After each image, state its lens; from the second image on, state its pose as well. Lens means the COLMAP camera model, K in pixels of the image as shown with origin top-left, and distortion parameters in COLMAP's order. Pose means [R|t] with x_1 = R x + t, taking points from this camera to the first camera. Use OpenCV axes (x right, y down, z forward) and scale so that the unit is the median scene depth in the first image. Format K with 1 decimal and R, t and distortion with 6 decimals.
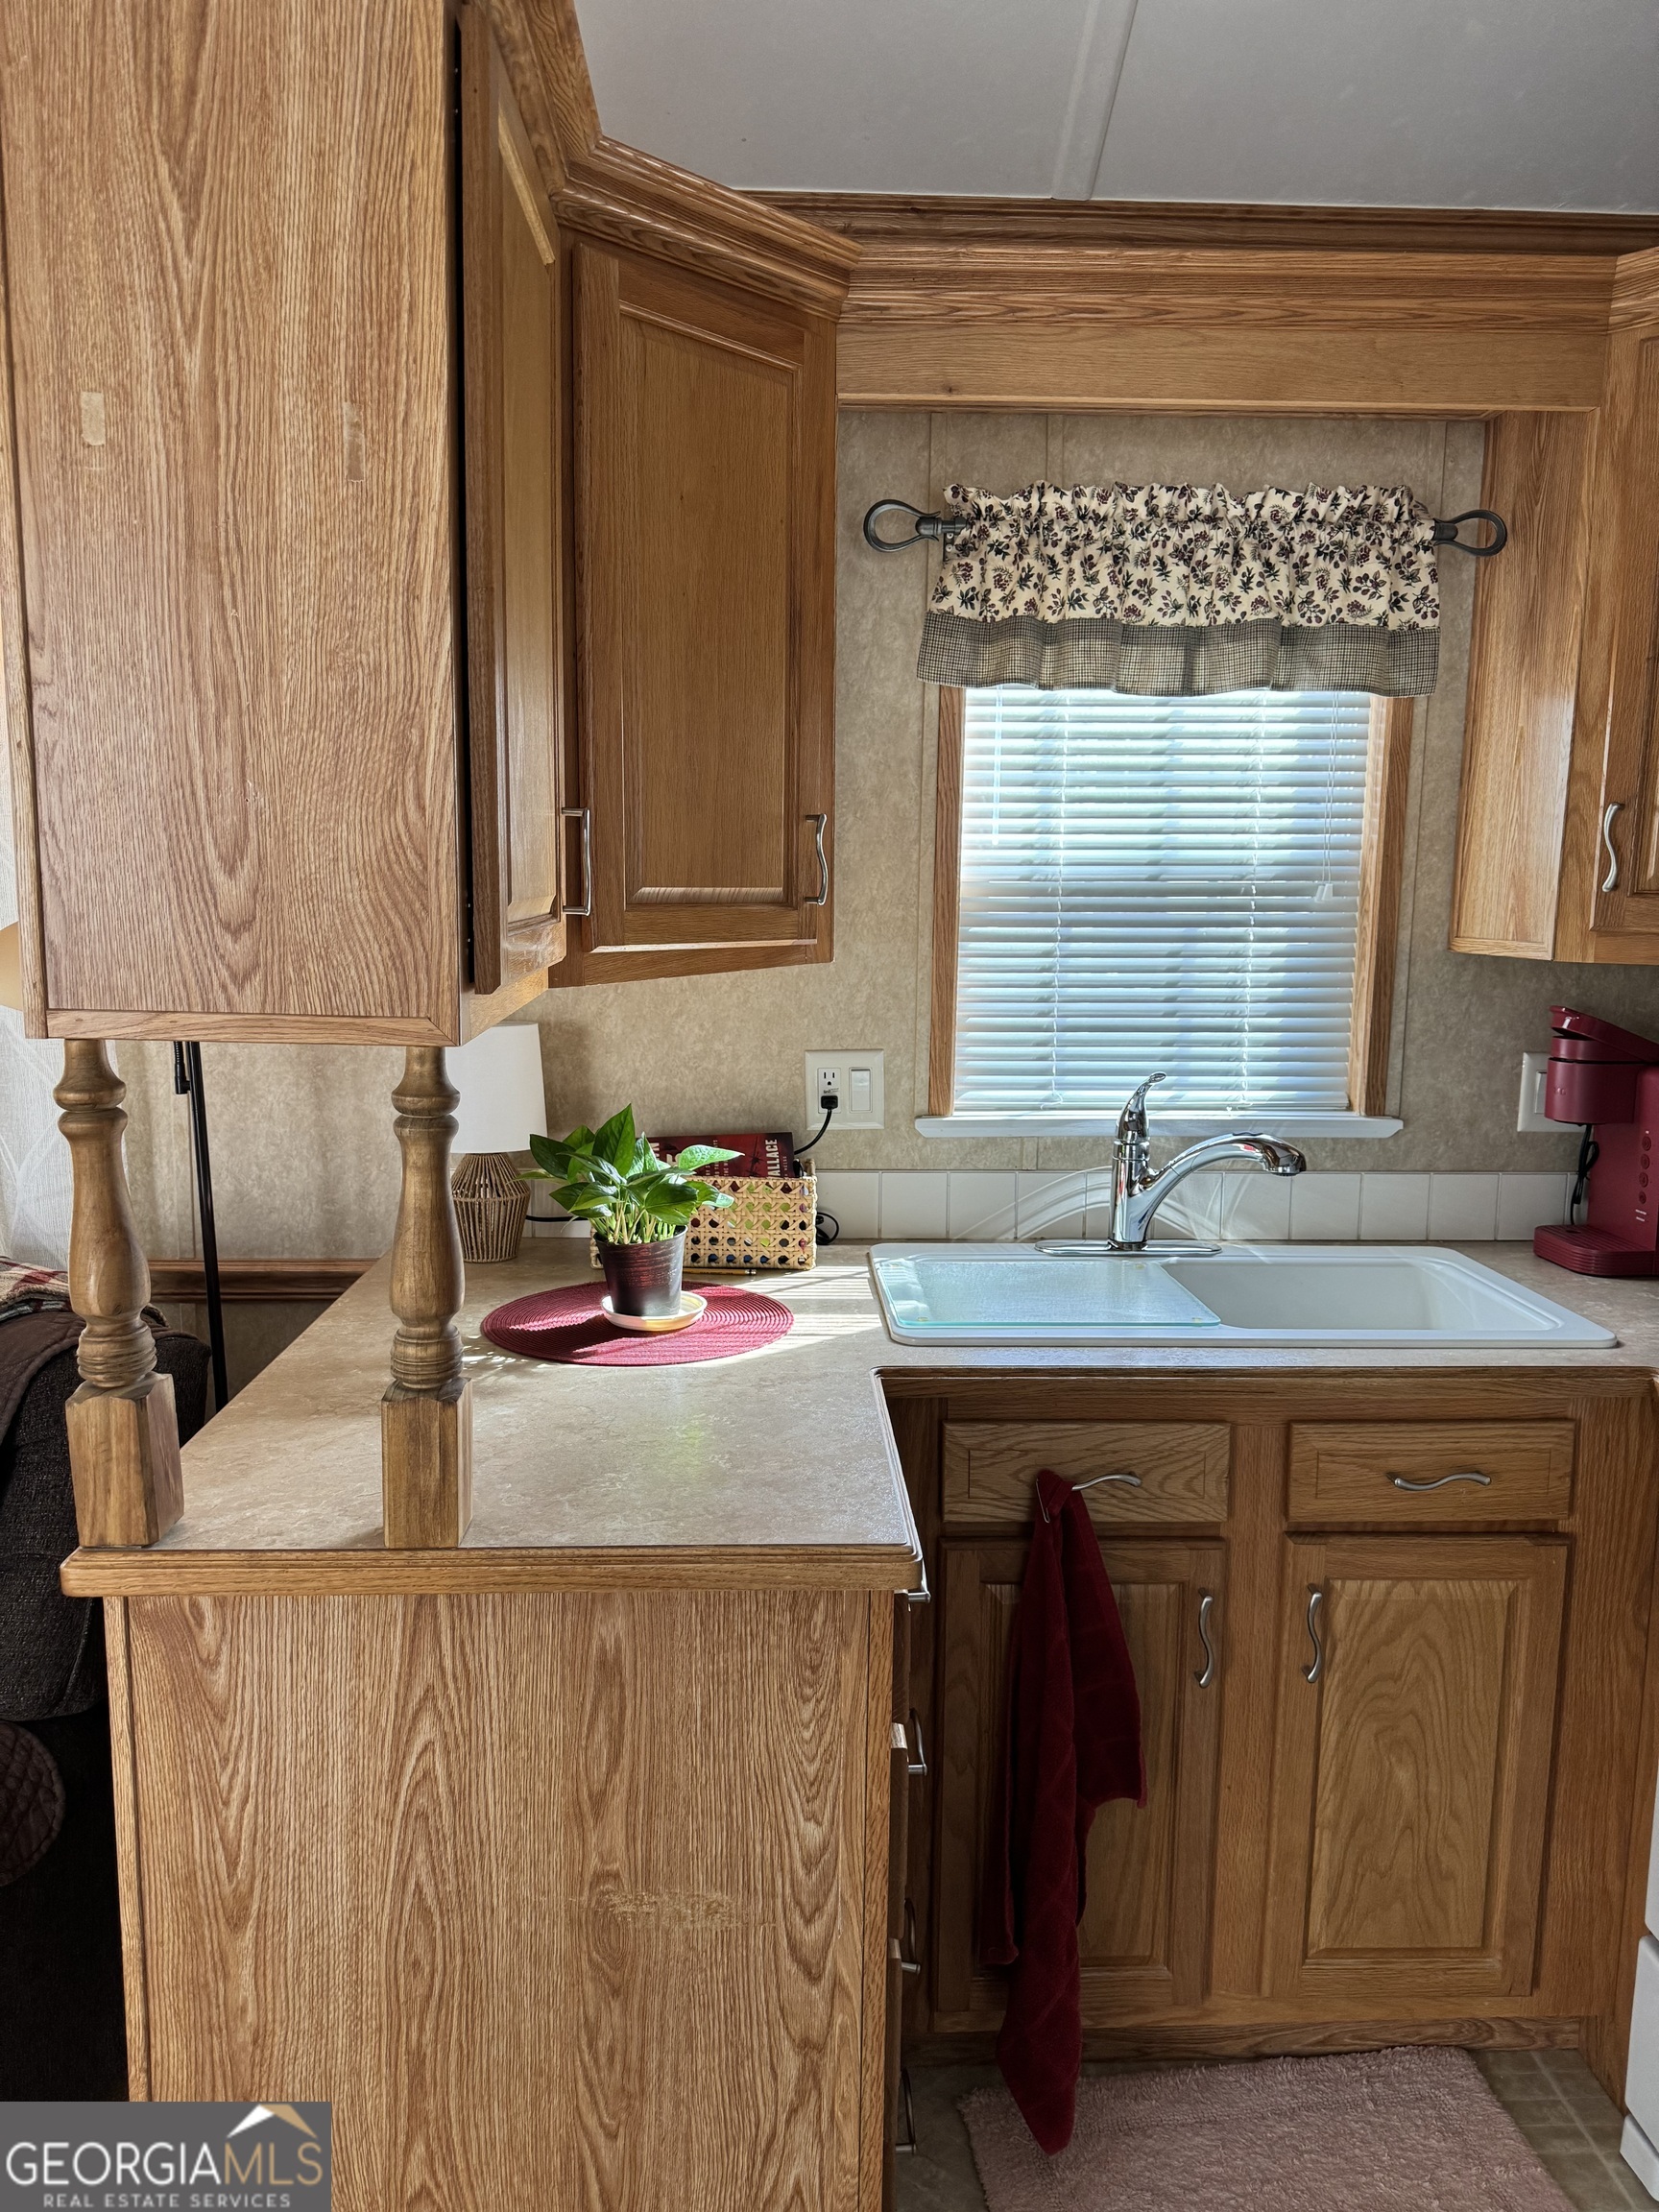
lens RADIAL K [[1560.3, 0, 829.2], [0, 1560.3, 1102.4], [0, 0, 1]] dist [-0.005102, 0.000161]
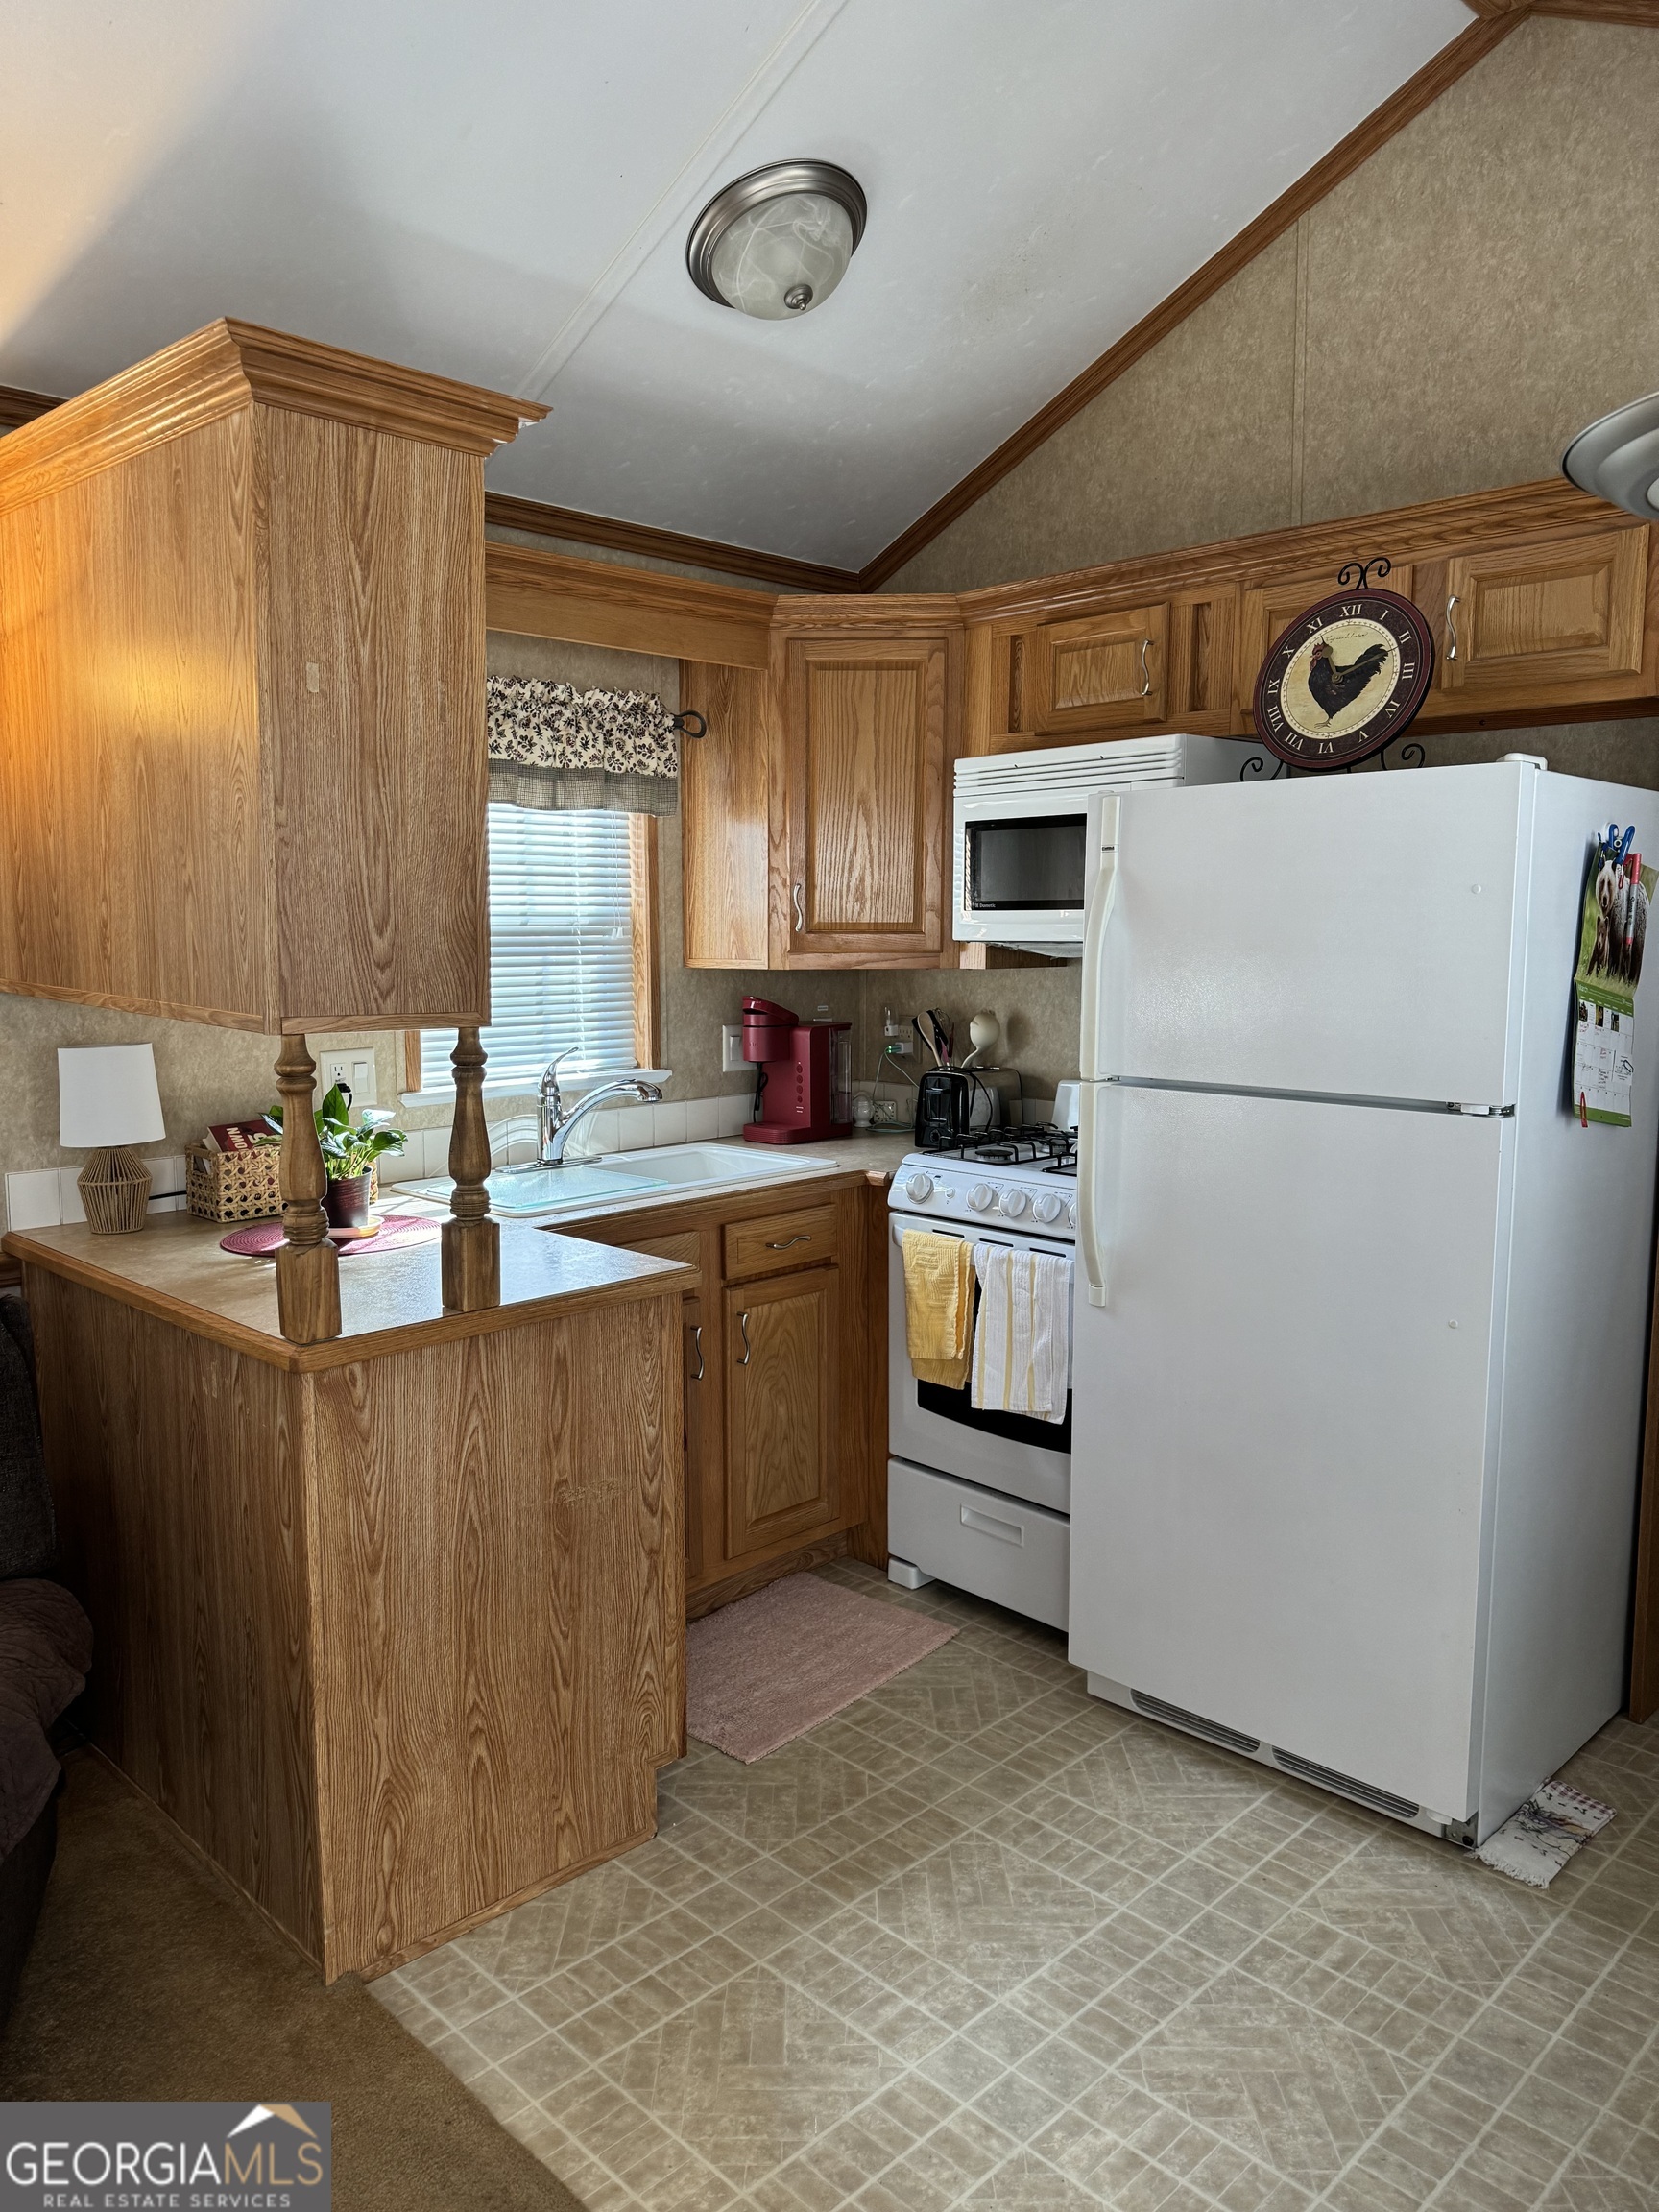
lens RADIAL K [[1566.4, 0, 829.5], [0, 1566.4, 1106.0], [0, 0, 1]] dist [0.023303, -0.024422]
pose [[0.730368, -0.091753, 0.676864, -1.095012], [0.105293, 0.994216, 0.021156, 0.054910], [-0.674890, 0.055817, 0.735804, -0.567912]]
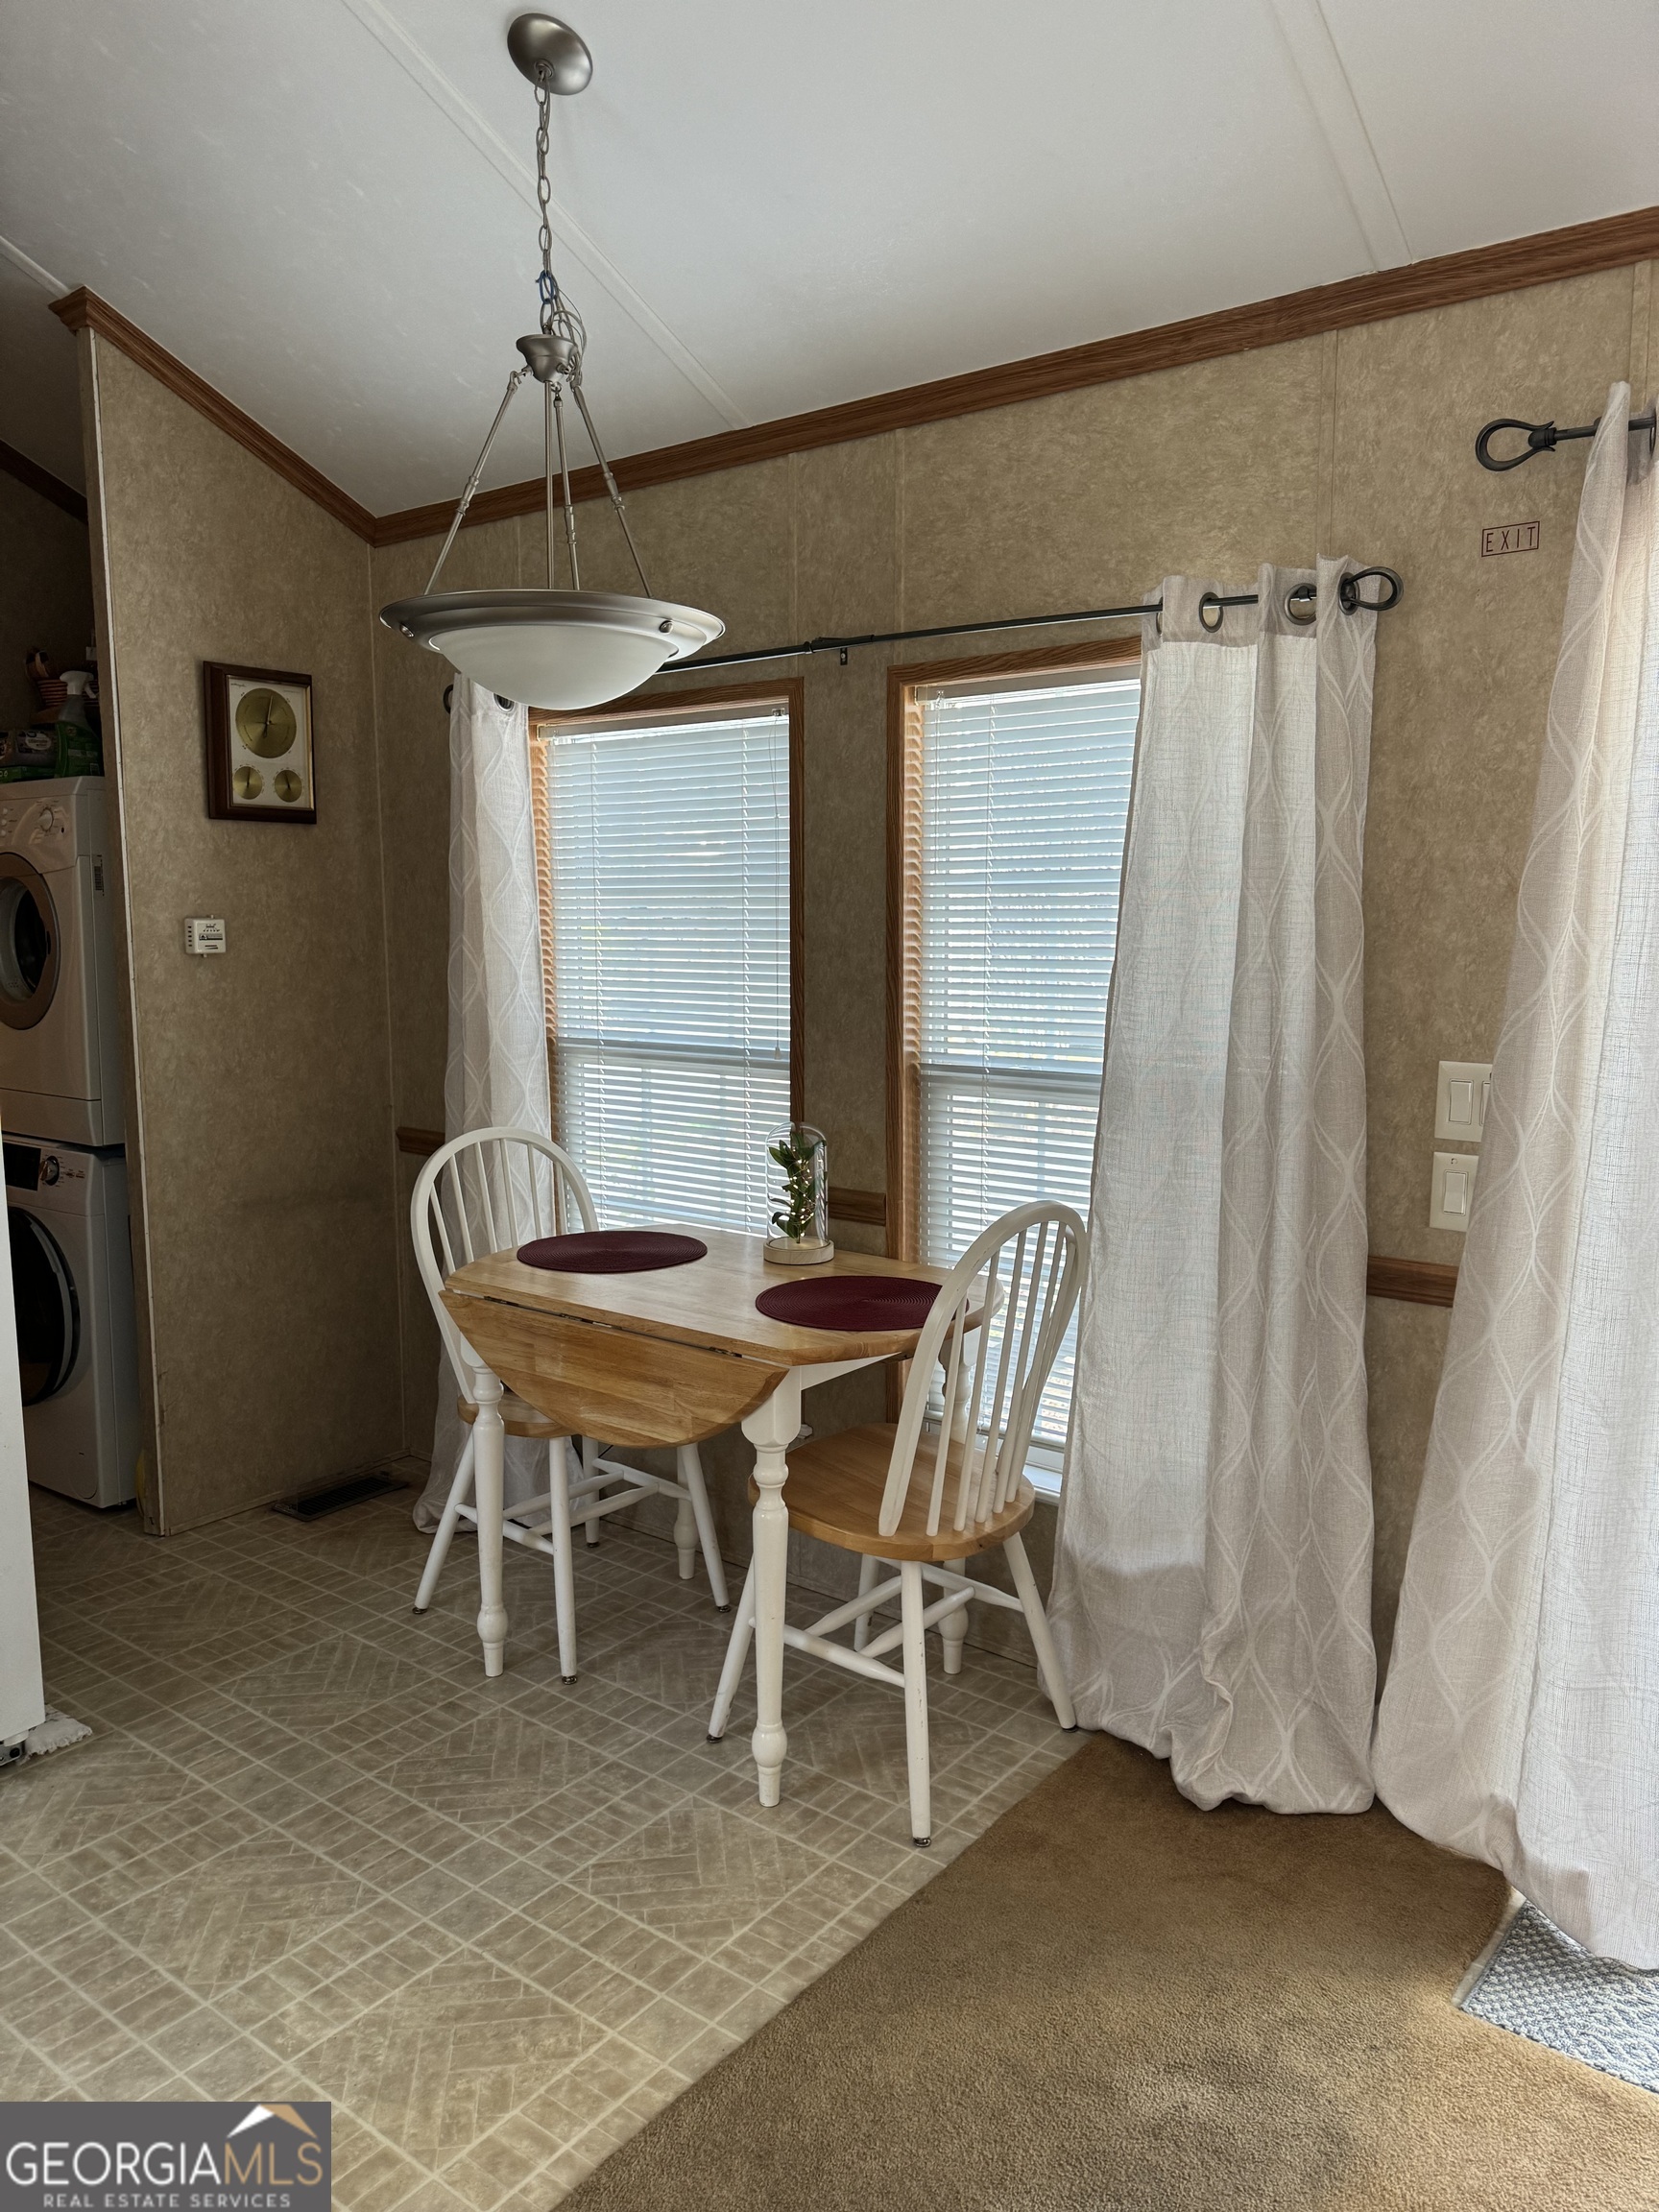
lens RADIAL K [[1566.4, 0, 829.5], [0, 1566.4, 1106.0], [0, 0, 1]] dist [0.023303, -0.024422]
pose [[-0.773765, -0.099980, 0.625534, -1.333567], [0.078176, 0.964848, 0.250914, -0.174761], [-0.628631, 0.243050, -0.738749, 0.960229]]
